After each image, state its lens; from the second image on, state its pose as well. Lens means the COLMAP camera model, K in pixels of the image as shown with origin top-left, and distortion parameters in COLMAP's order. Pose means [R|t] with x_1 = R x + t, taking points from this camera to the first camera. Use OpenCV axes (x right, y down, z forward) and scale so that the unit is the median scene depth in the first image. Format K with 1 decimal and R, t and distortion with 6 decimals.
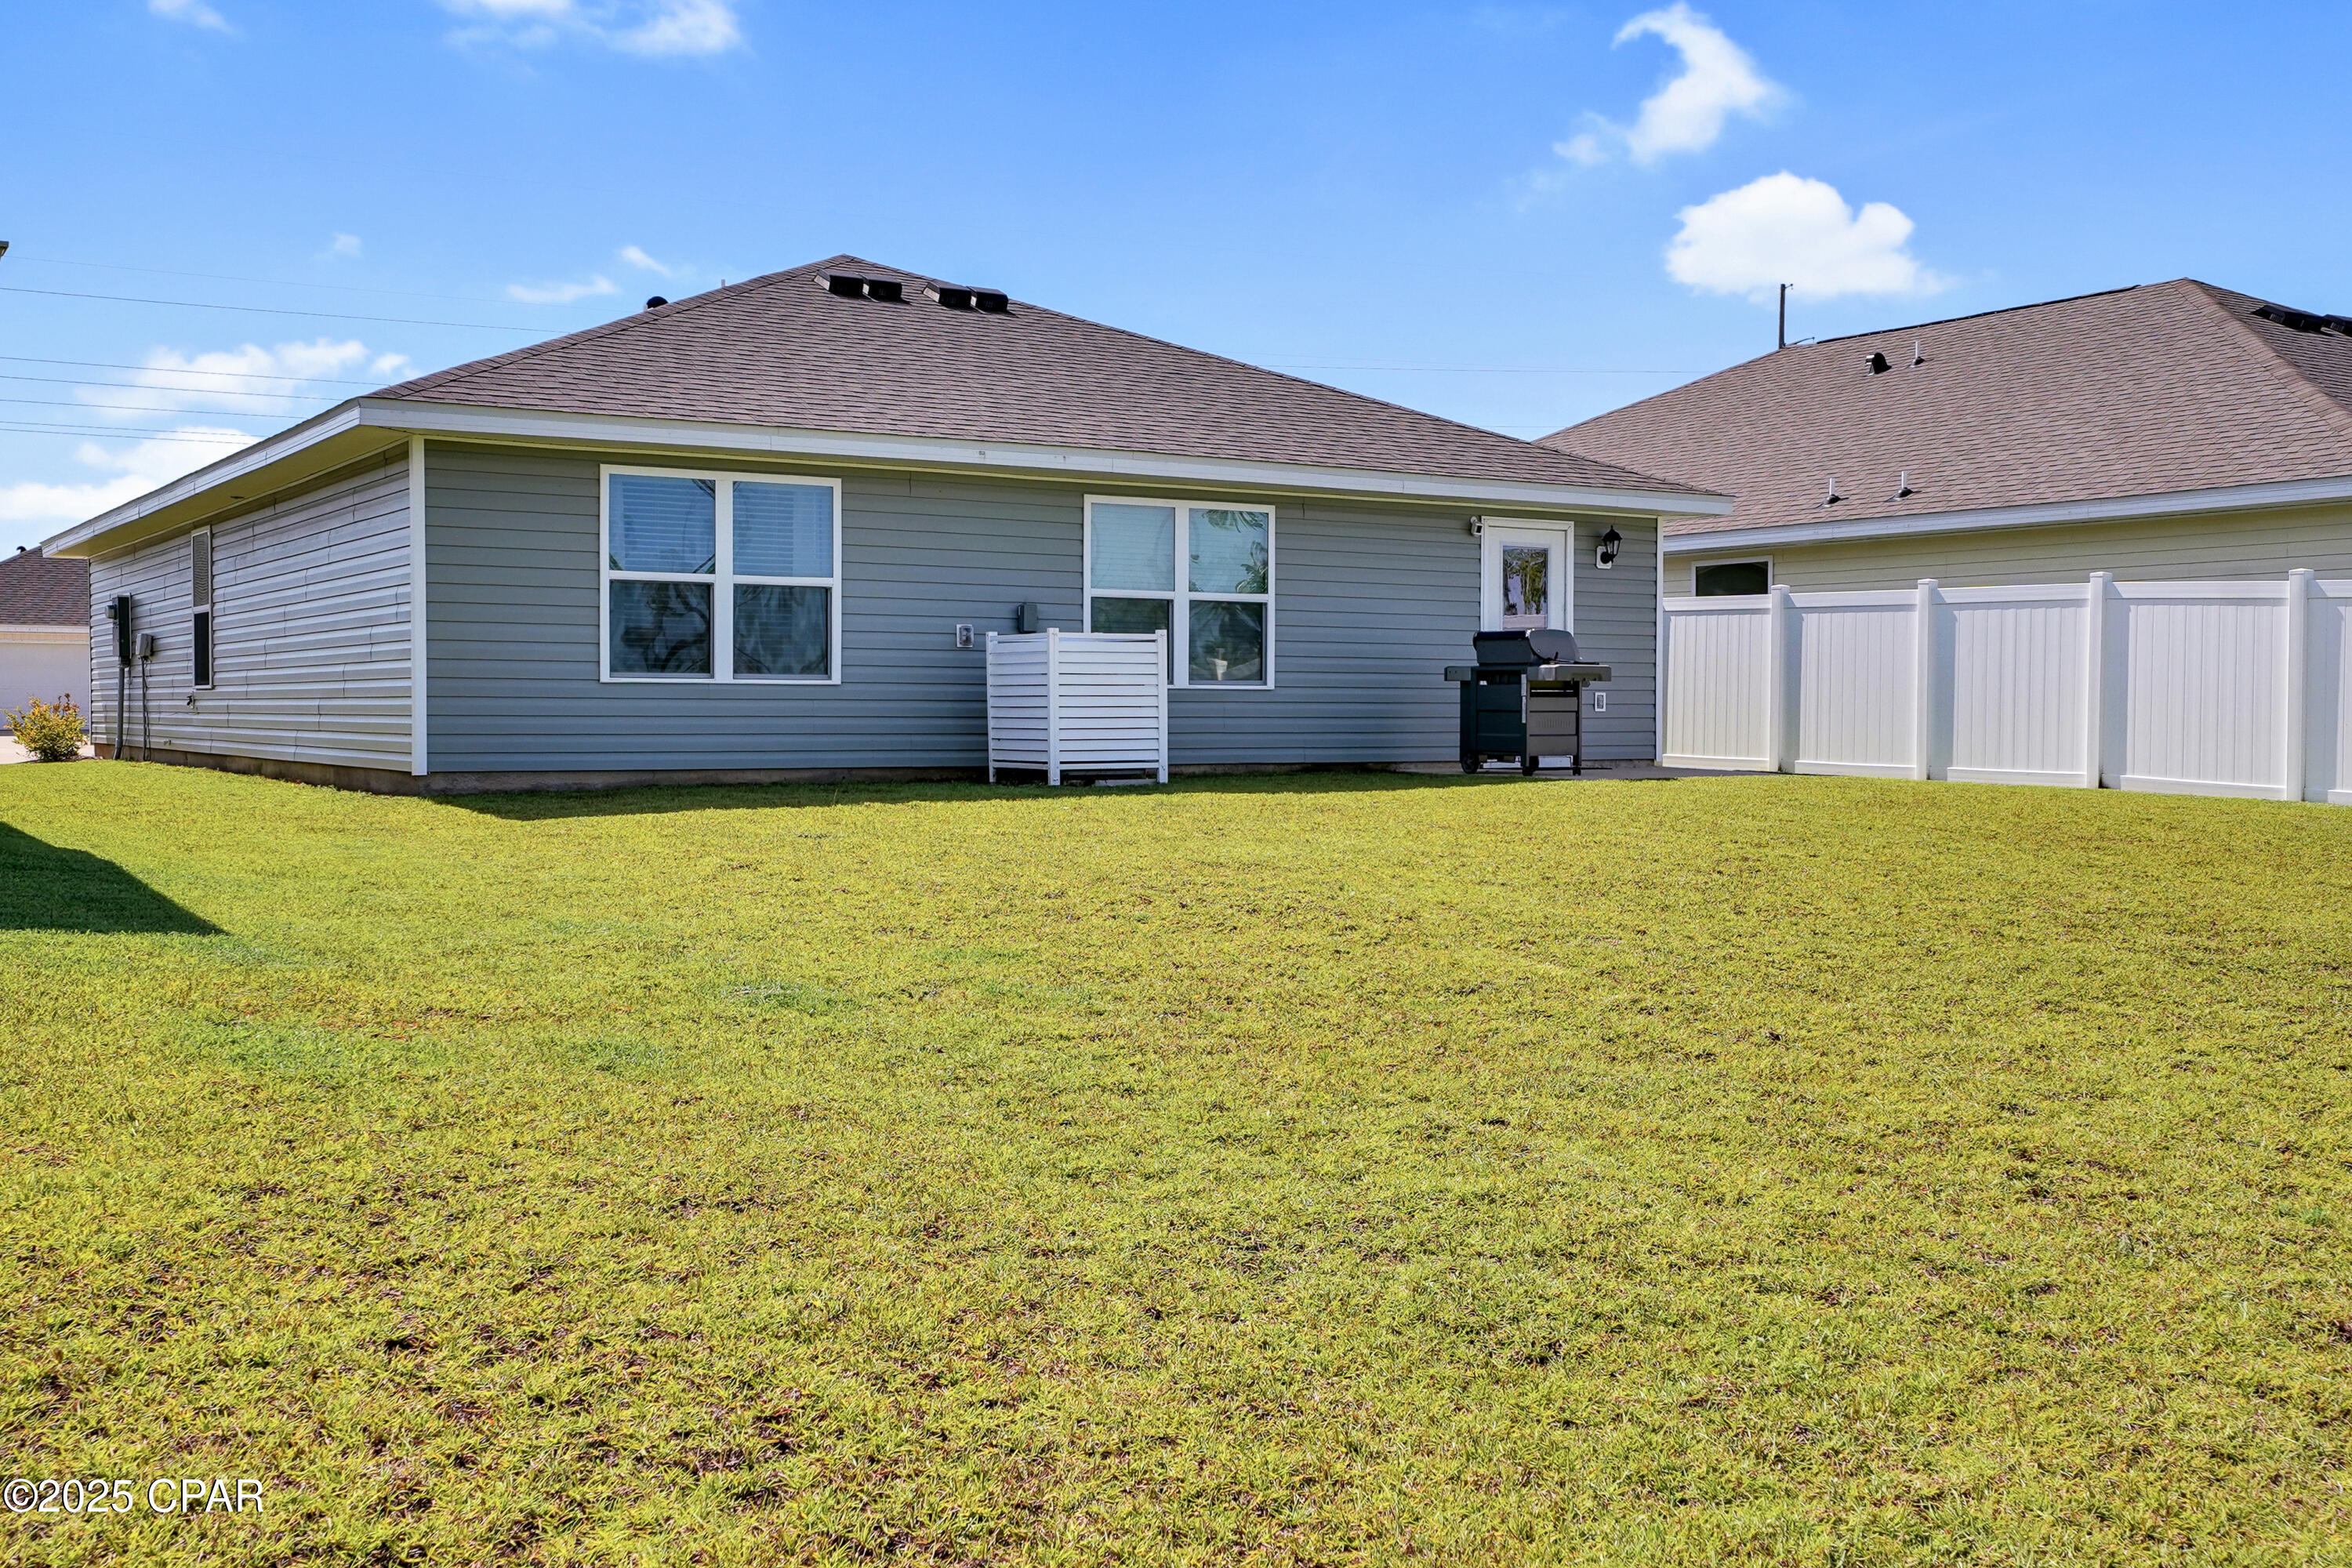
lens RADIAL K [[2477.8, 0, 1176.0], [0, 2477.8, 784.0], [0, 0, 1]] dist [0.007734, -0.000004]
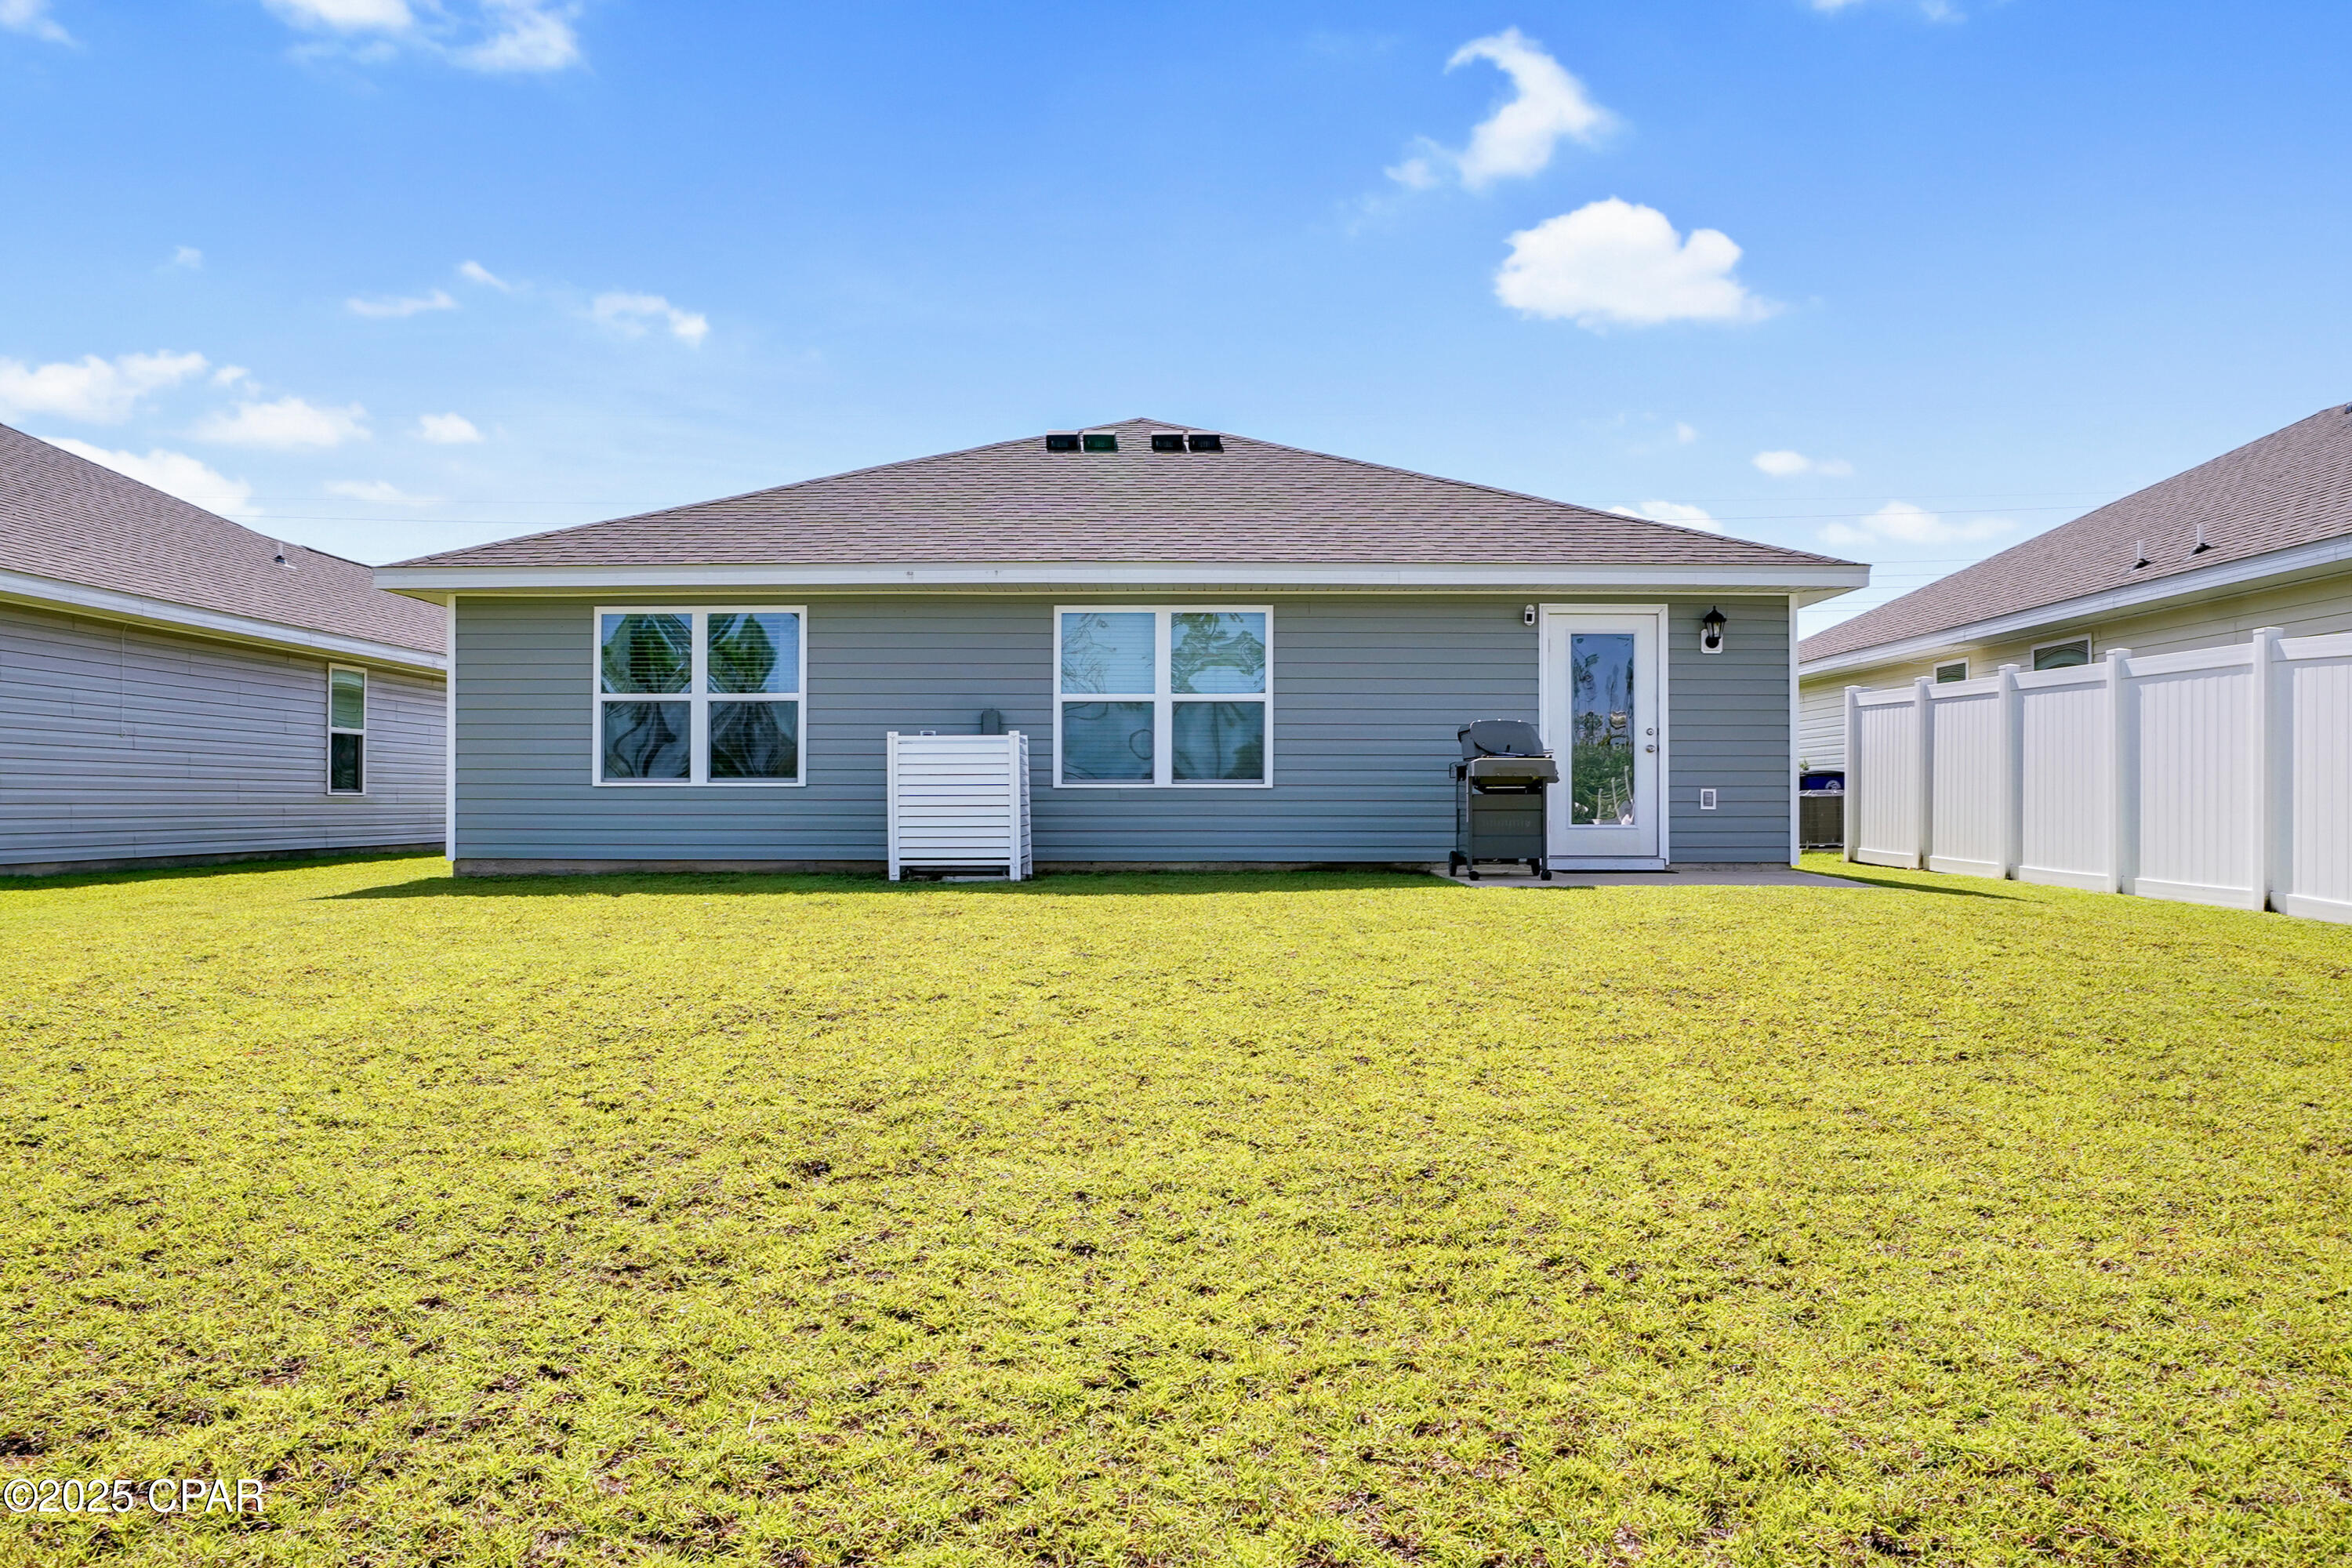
lens RADIAL K [[1786.8, 0, 1176.0], [0, 1786.8, 784.0], [0, 0, 1]] dist [-0.064015, 0.000532]
pose [[0.819345, -0.008193, -0.573242, 0.443437], [-0.016285, 0.999162, -0.037556, -0.012766], [0.573069, 0.040107, 0.818525, 0.407752]]
